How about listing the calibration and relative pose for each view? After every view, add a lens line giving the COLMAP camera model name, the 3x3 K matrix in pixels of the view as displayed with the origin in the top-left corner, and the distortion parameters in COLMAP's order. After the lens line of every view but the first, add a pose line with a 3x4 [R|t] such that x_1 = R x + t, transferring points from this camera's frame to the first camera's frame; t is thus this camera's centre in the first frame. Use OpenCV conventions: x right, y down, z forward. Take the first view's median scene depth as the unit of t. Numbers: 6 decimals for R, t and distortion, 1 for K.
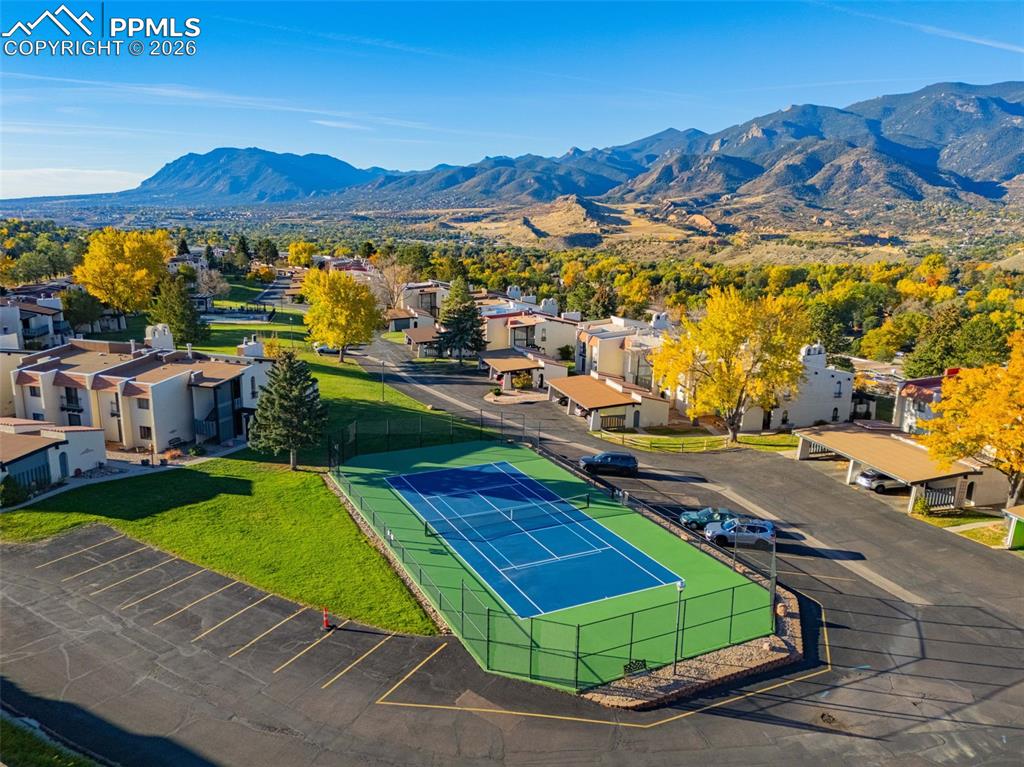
lens RADIAL K [[745.1, 0, 512.0], [0, 745.1, 383.5], [0, 0, 1]] dist [0.091207, -0.070274]
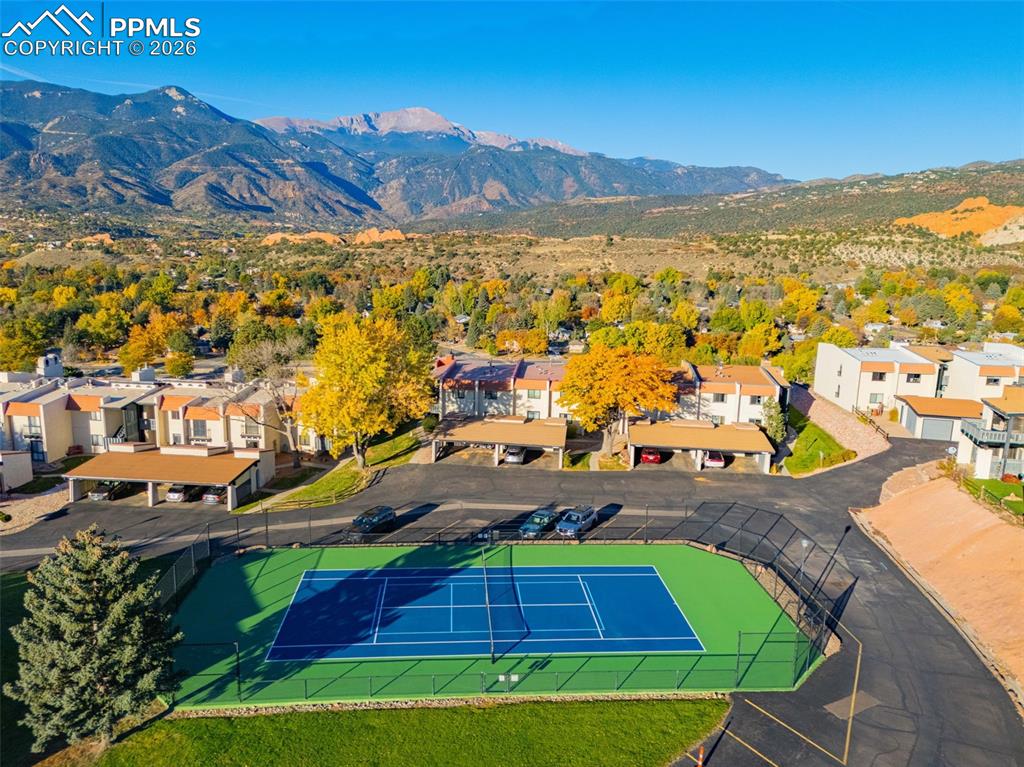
lens RADIAL K [[745.1, 0, 512.0], [0, 745.1, 383.5], [0, 0, 1]] dist [0.091207, -0.070274]
pose [[0.372804, -0.189049, 0.908448, -0.598550], [0.187429, 0.974188, 0.125813, -0.139343], [-0.908784, 0.123366, 0.398614, 0.488202]]
